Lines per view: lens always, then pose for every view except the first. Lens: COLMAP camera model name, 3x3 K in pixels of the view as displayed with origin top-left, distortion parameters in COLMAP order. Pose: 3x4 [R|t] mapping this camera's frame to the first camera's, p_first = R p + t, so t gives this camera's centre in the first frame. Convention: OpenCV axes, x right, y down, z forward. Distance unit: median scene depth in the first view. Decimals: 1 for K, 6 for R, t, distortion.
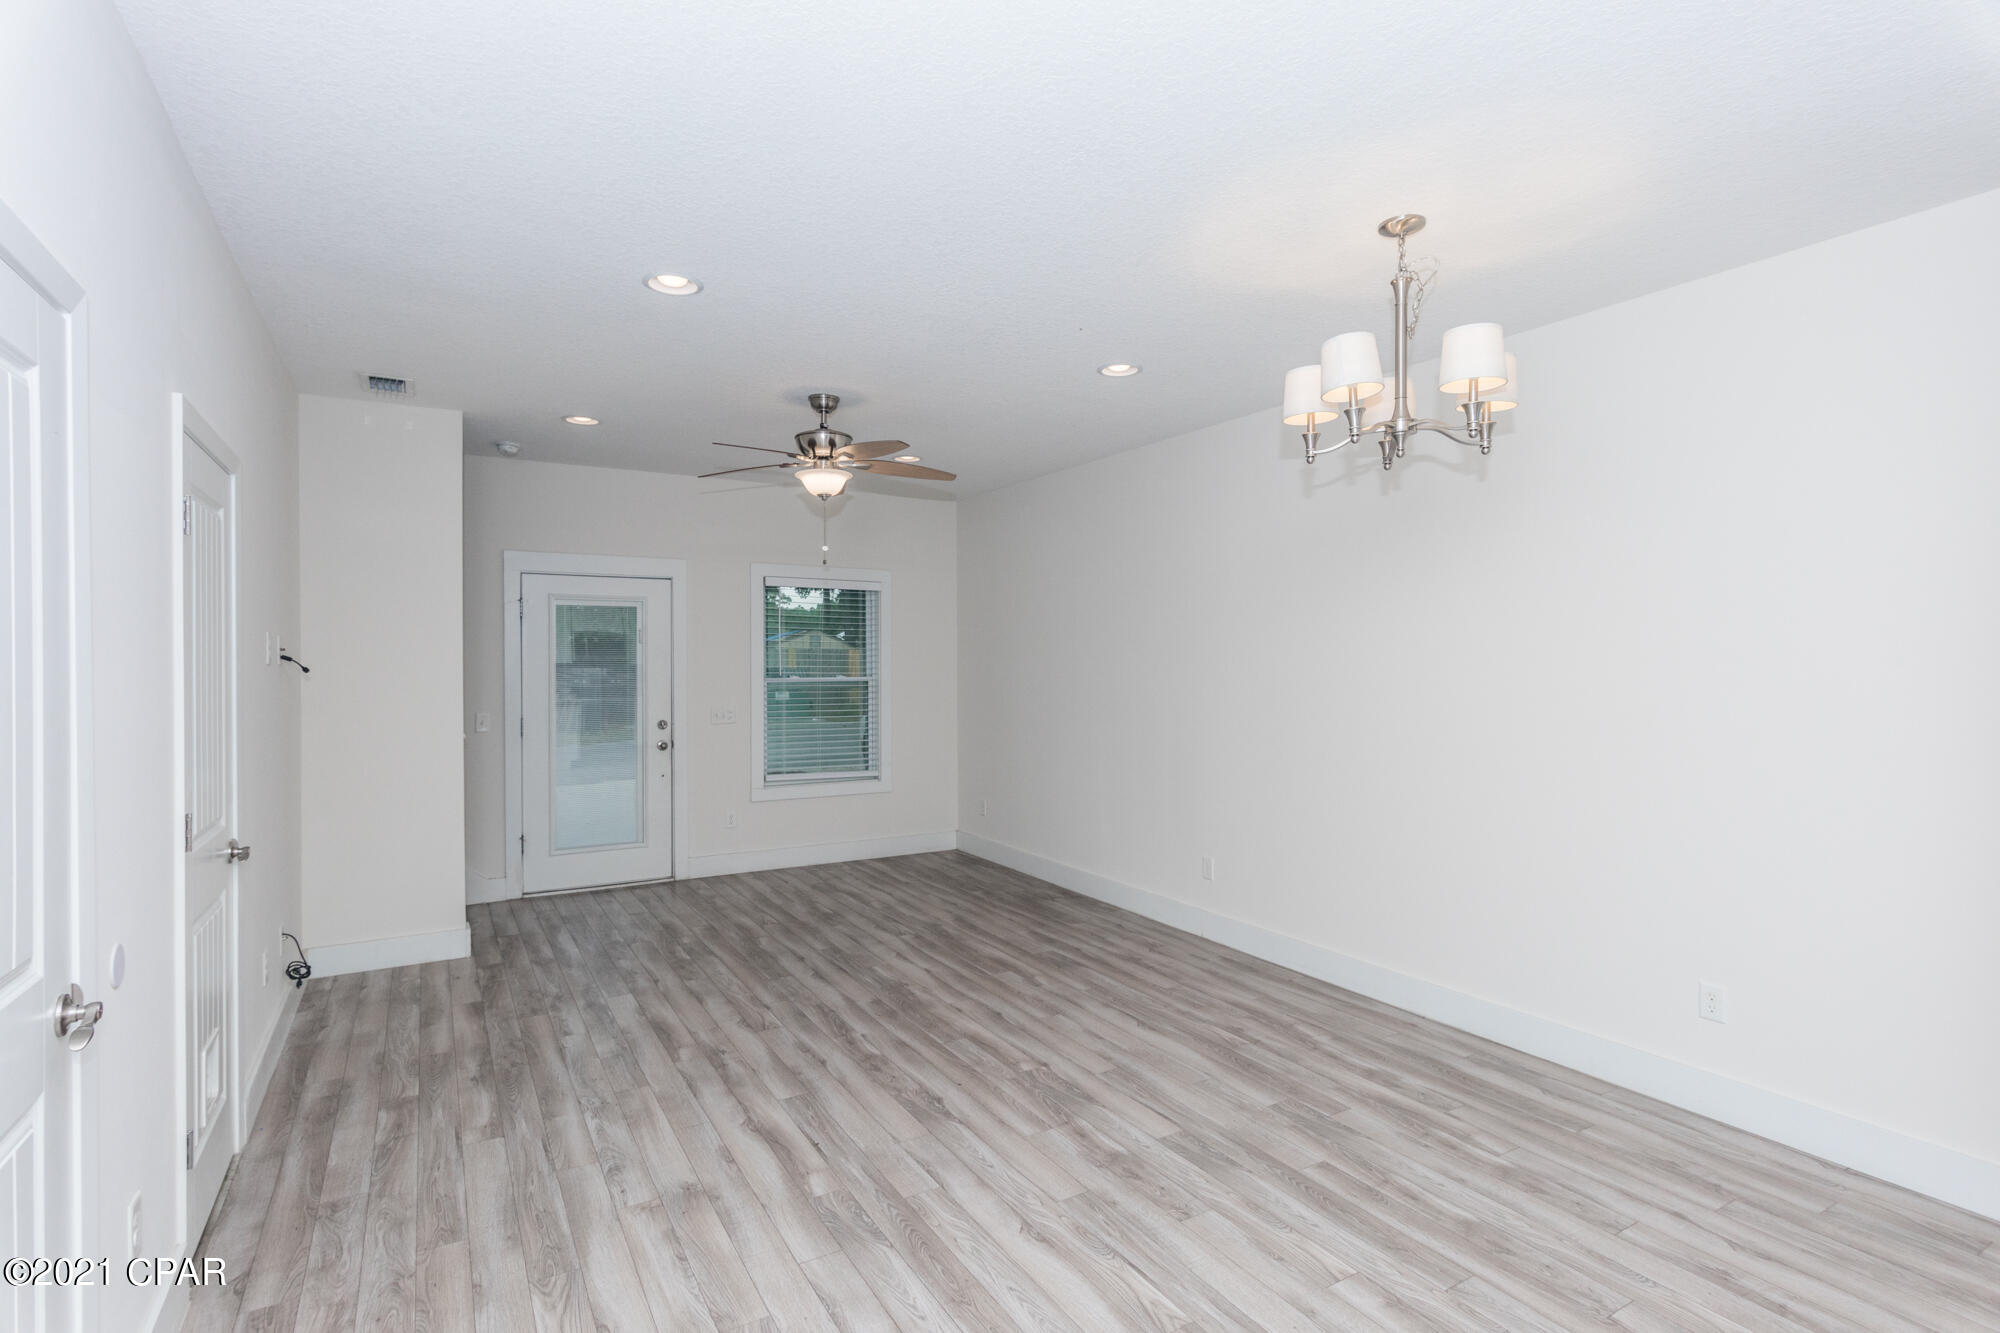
lens RADIAL K [[961.2, 0, 992.1], [0, 961.2, 666.1], [0, 0, 1]] dist [0.001903, 0.000410]
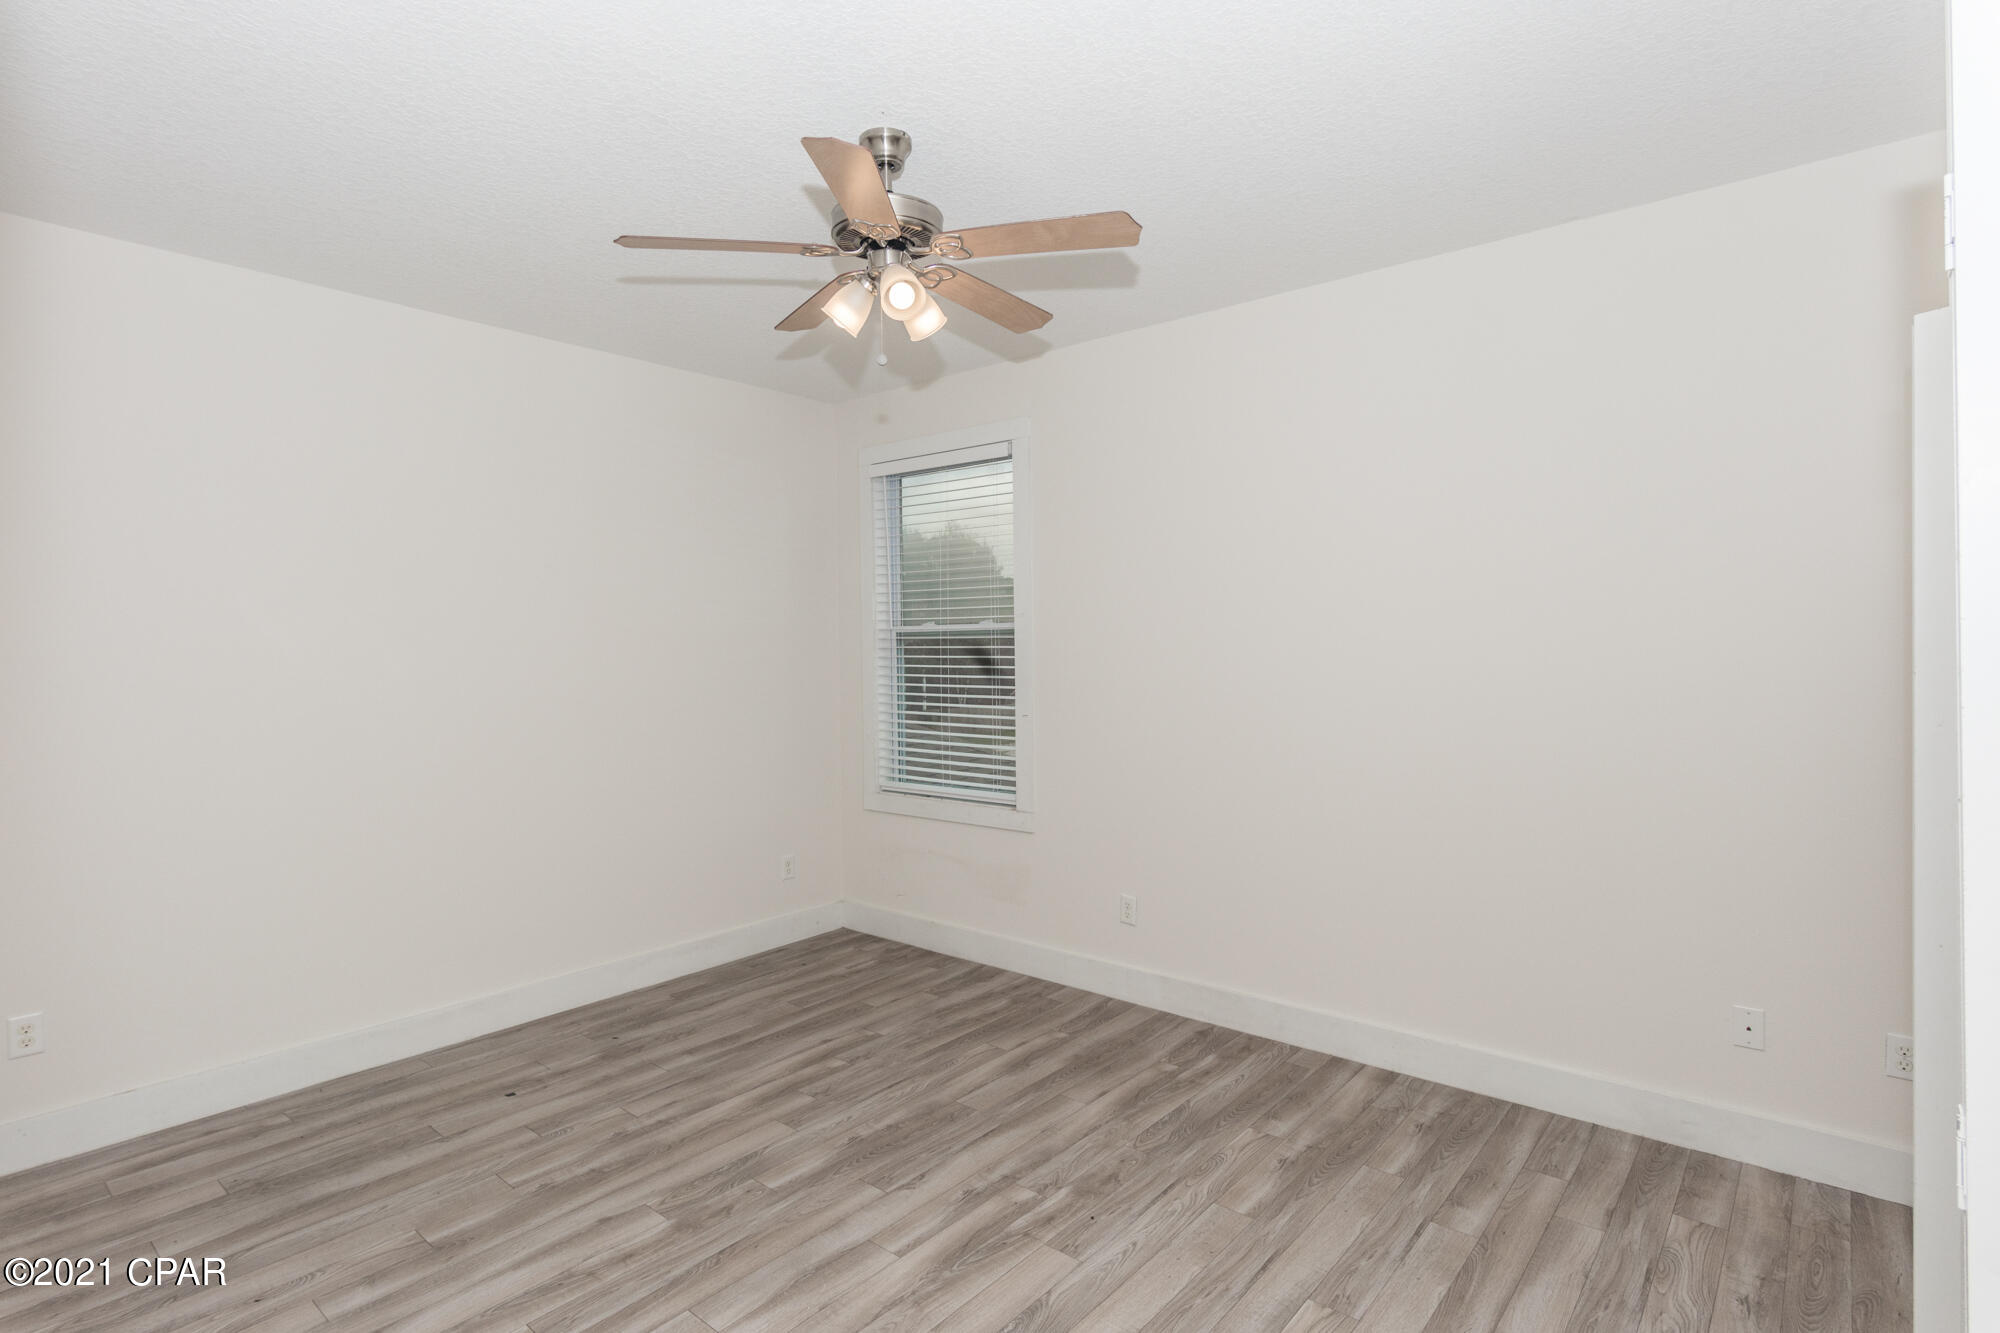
lens RADIAL K [[961.2, 0, 992.1], [0, 961.2, 666.1], [0, 0, 1]] dist [0.001903, 0.000410]
pose [[0.322585, 0.007332, -0.946512, 0.406667], [-0.000072, 0.999970, 0.007722, 0.032948], [0.946541, -0.002423, 0.322576, 0.834535]]
